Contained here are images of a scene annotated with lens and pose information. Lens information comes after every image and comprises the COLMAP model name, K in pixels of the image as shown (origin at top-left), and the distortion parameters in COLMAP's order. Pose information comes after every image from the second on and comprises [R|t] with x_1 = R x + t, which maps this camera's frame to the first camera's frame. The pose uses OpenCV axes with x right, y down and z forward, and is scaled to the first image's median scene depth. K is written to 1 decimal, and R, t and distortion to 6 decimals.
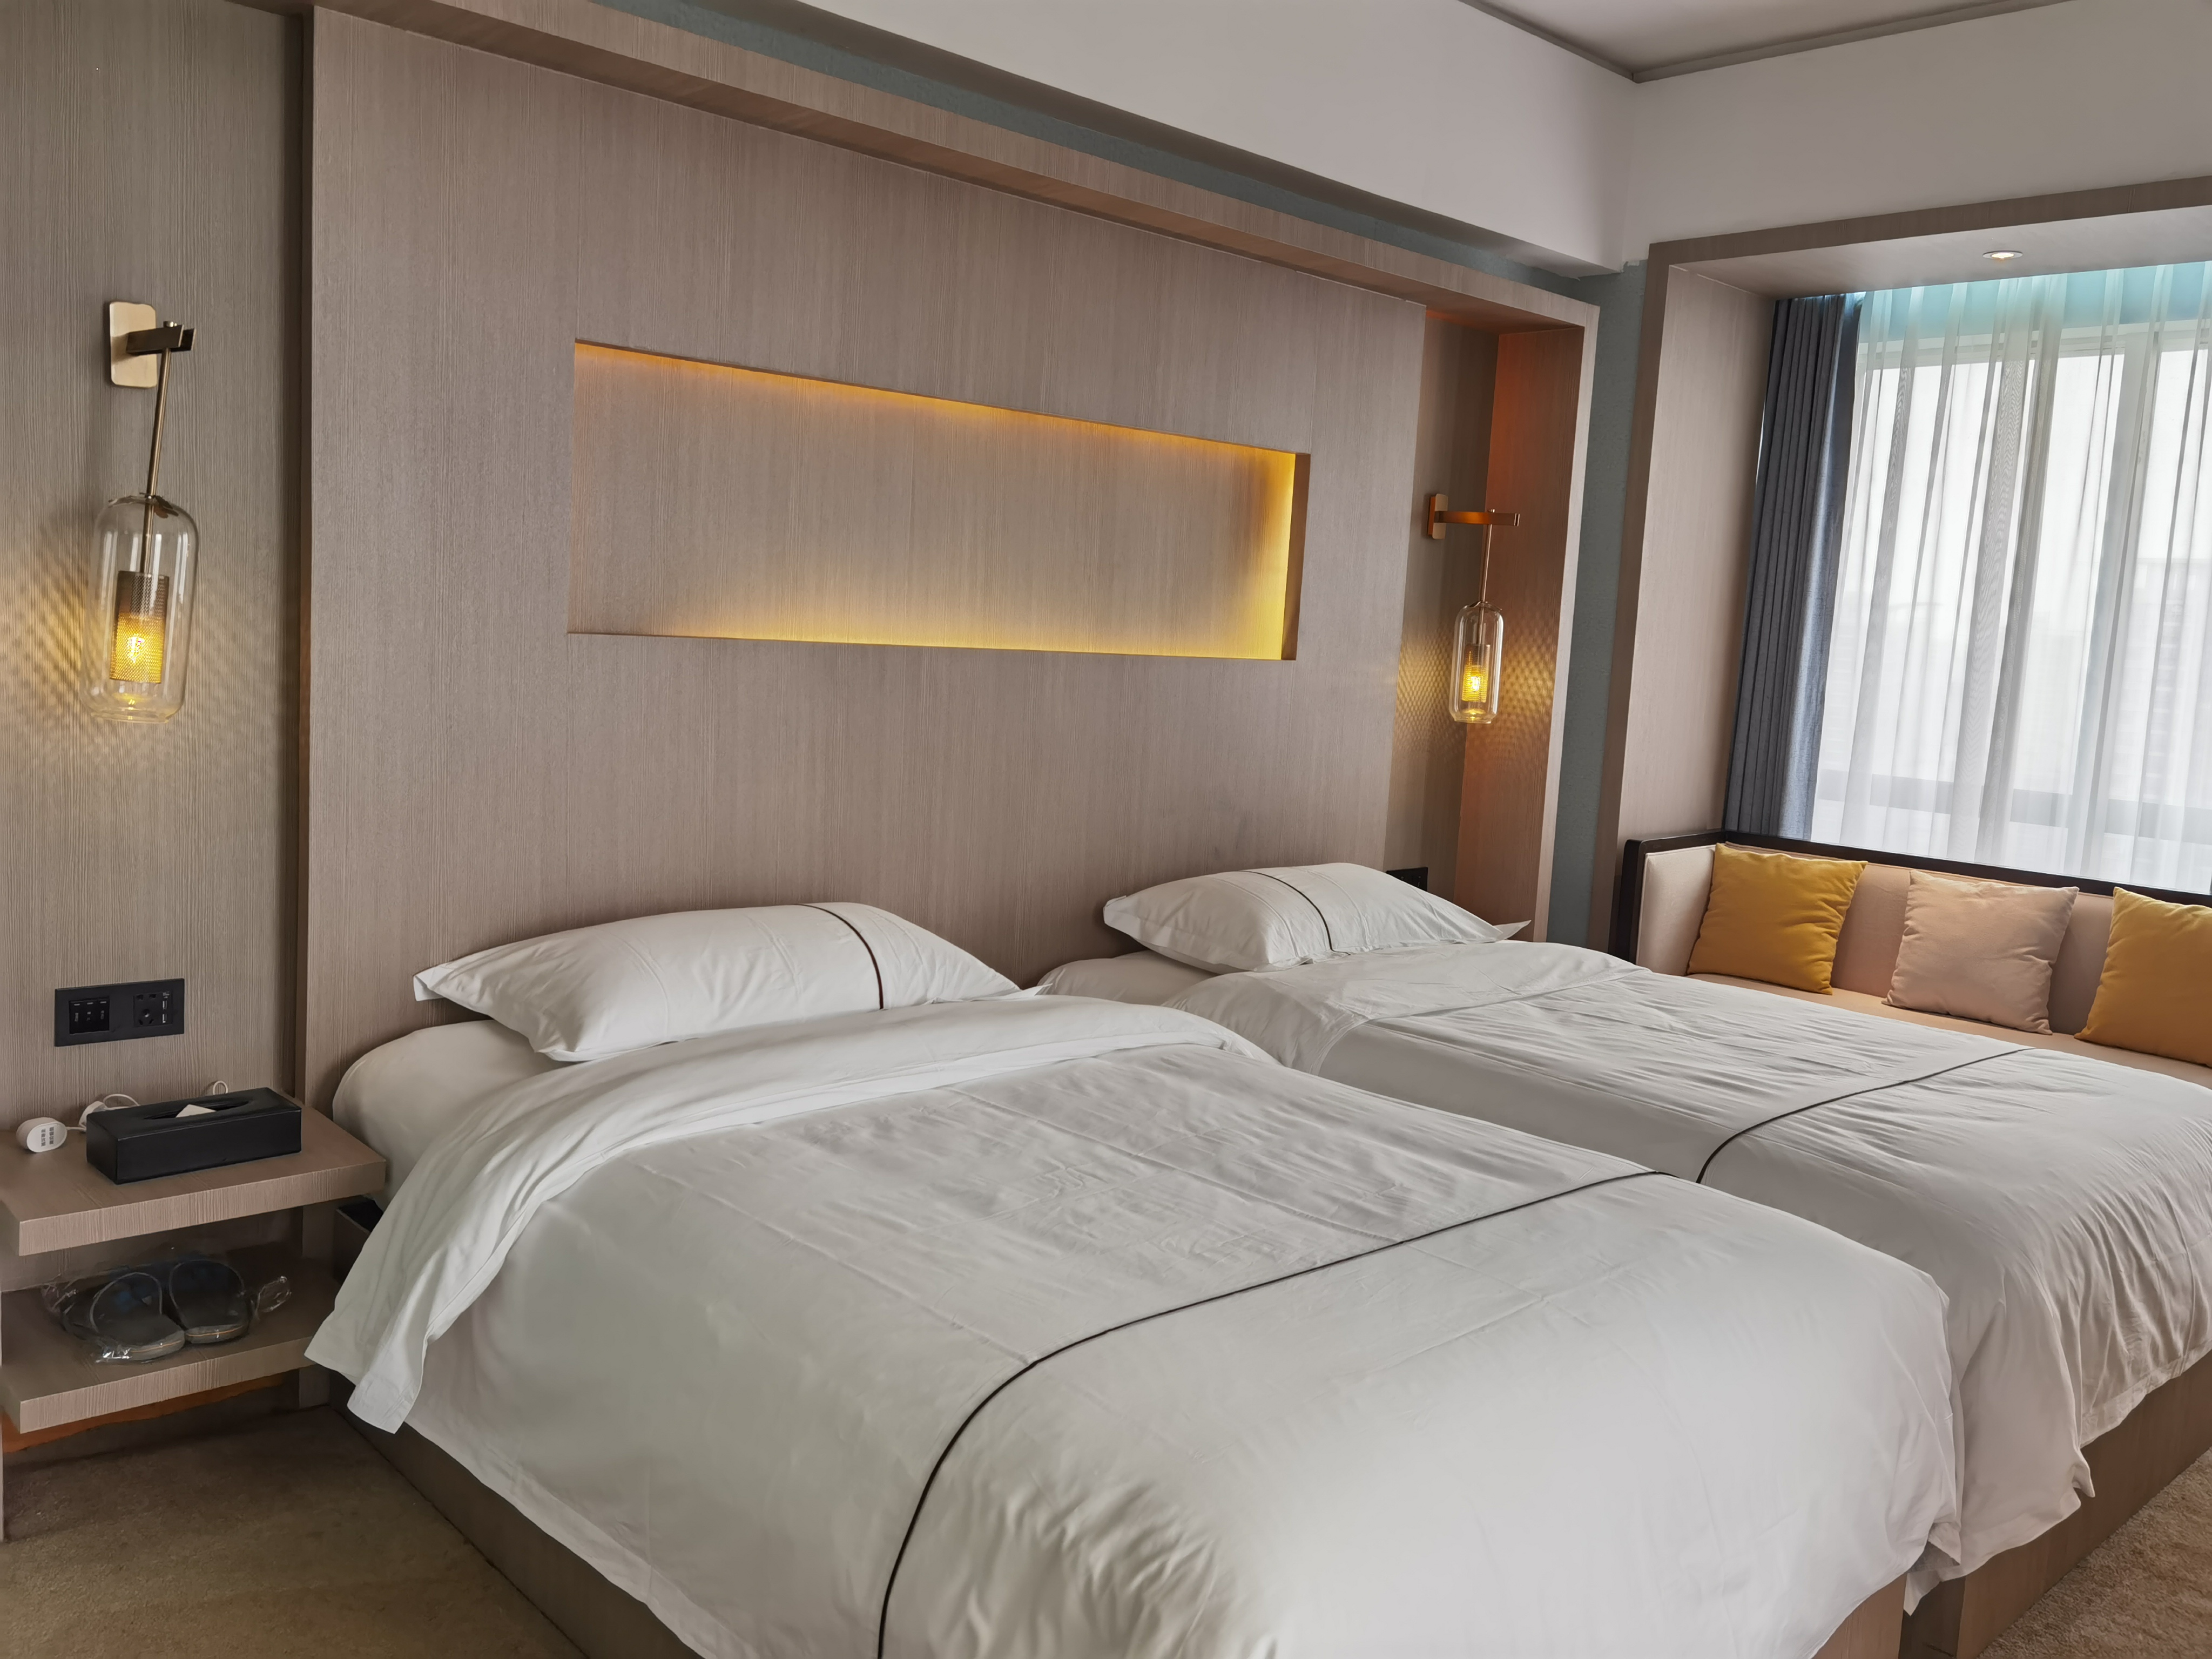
lens RADIAL K [[1763.9, 0, 1106.0], [0, 1763.9, 829.5], [0, 0, 1]] dist [0.001358, 0.003918]
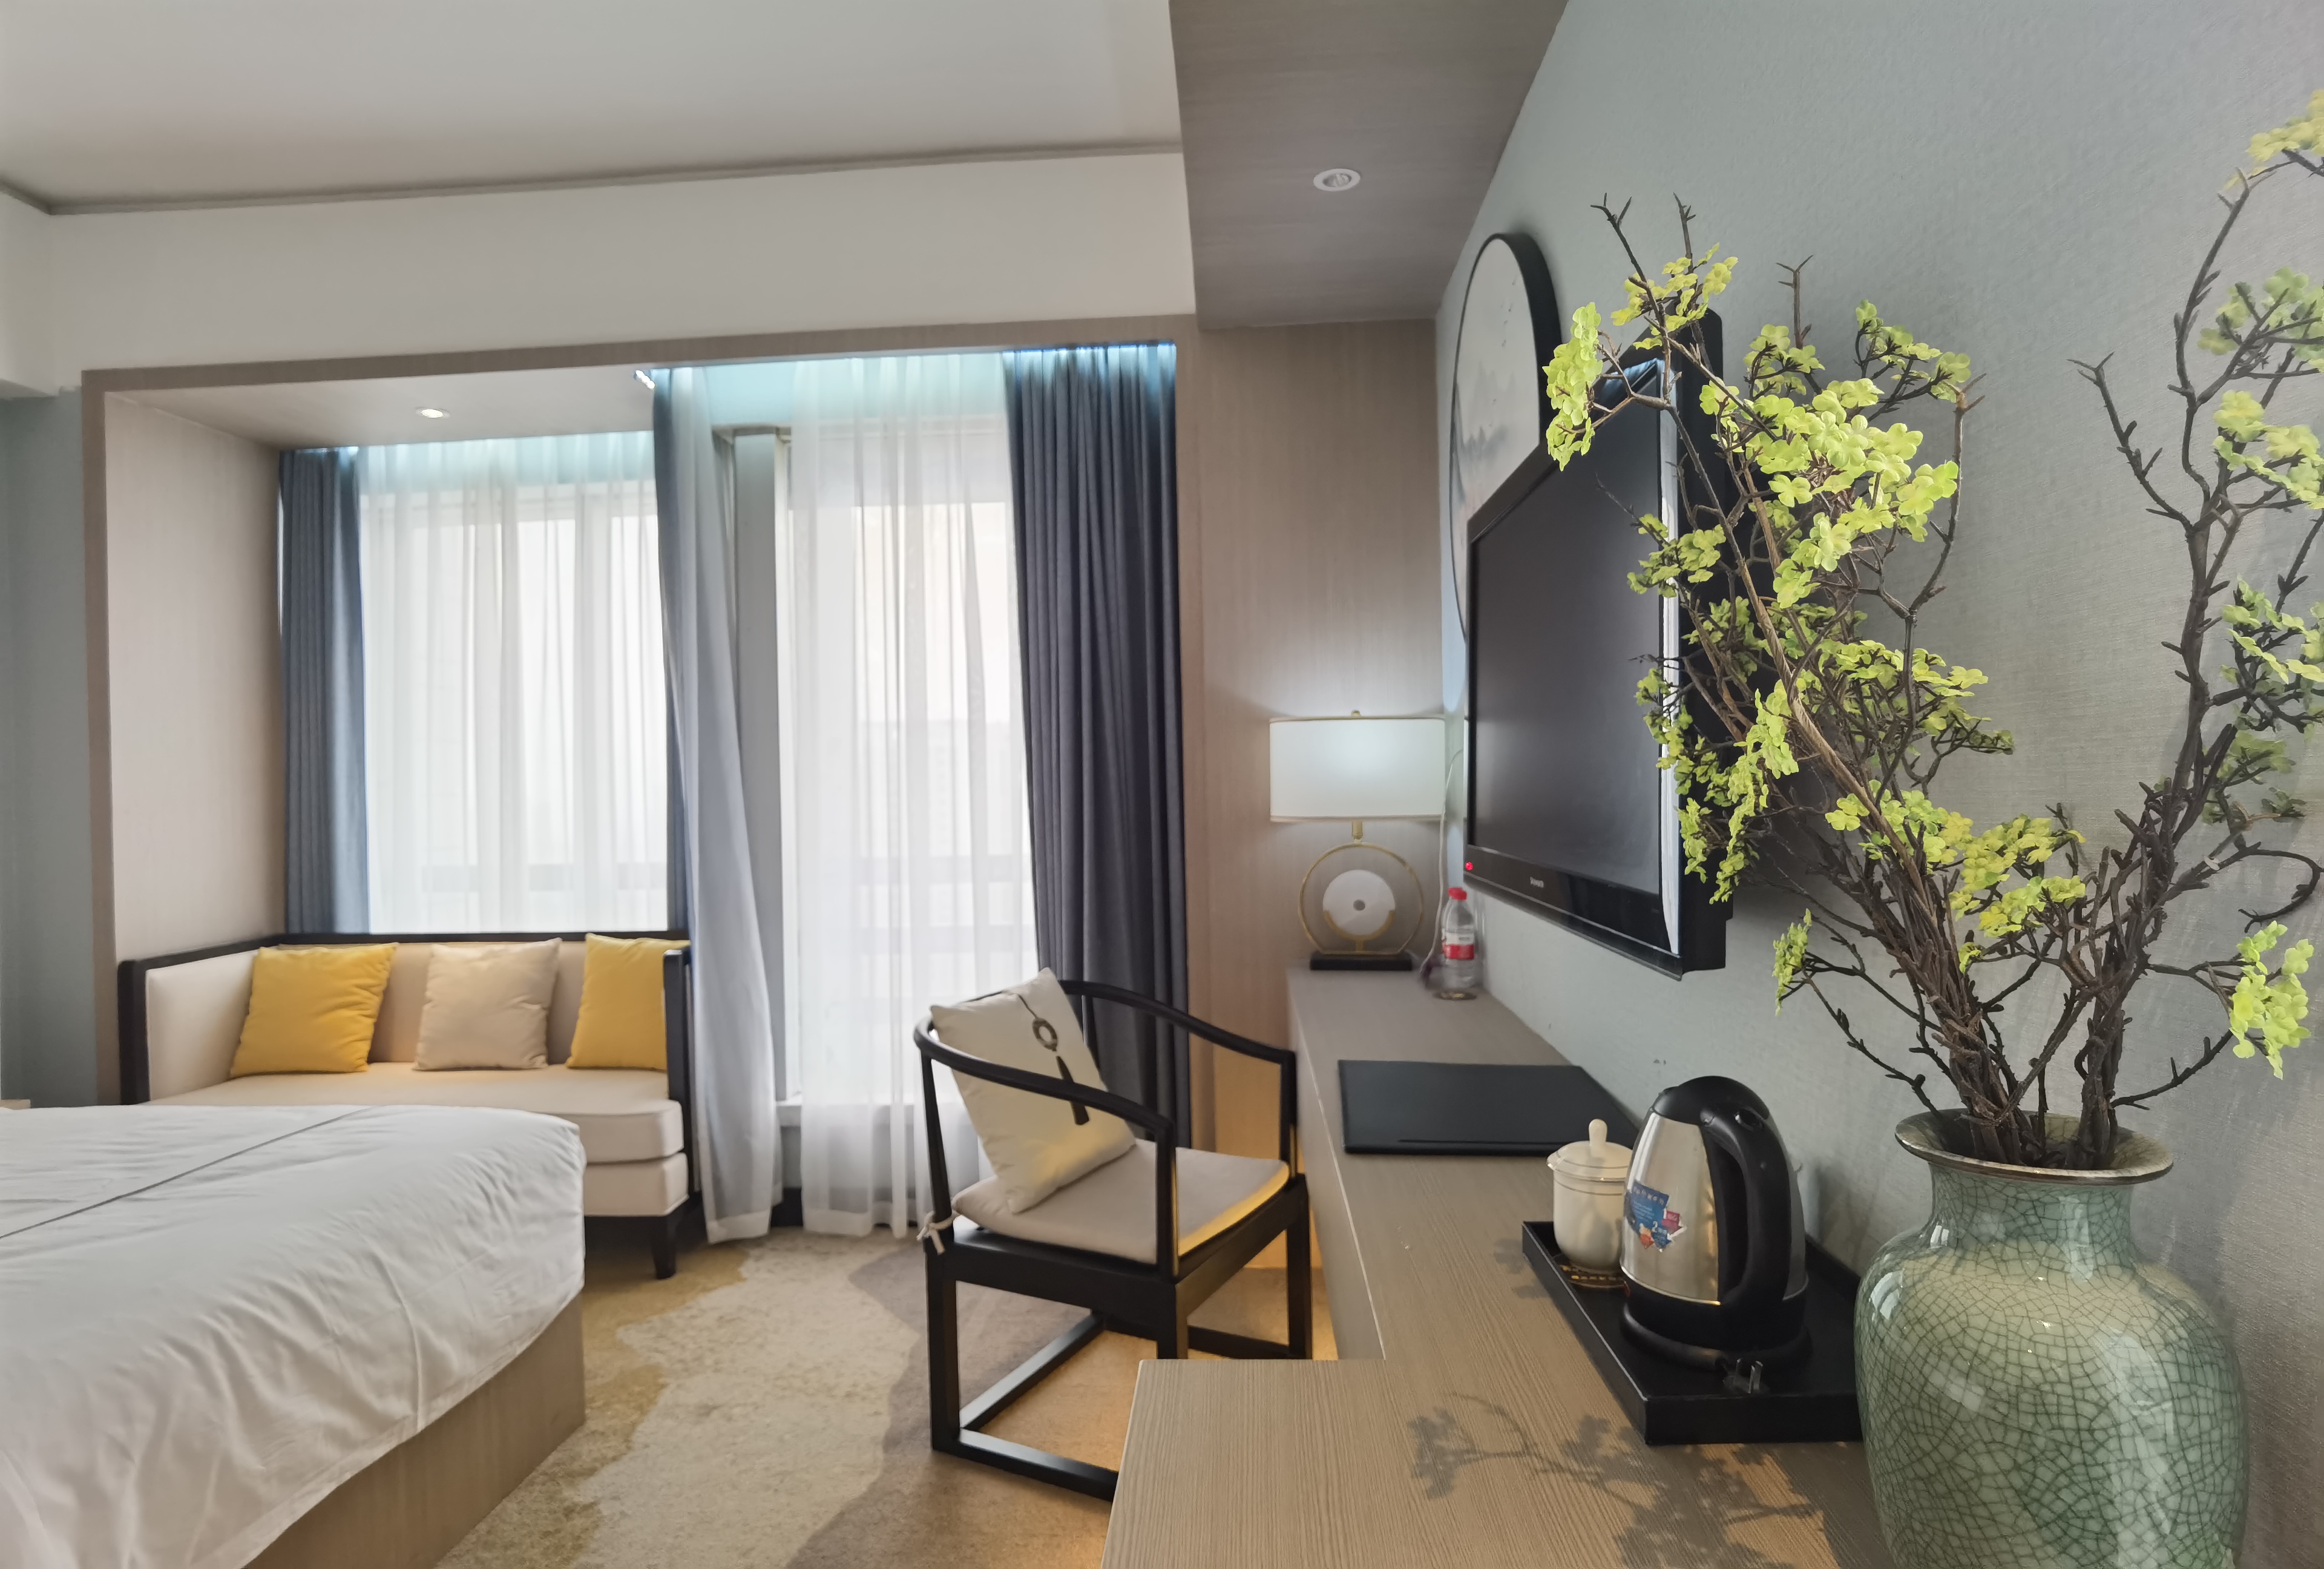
lens RADIAL K [[1247.8, 0, 1162.0], [0, 1247.8, 784.5], [0, 0, 1]] dist [0.000293, -0.000182]
pose [[0.722780, -0.071524, 0.687367, 0.249219], [0.142331, 0.988713, -0.046783, 0.024604], [-0.676262, 0.131648, 0.724802, 0.094403]]
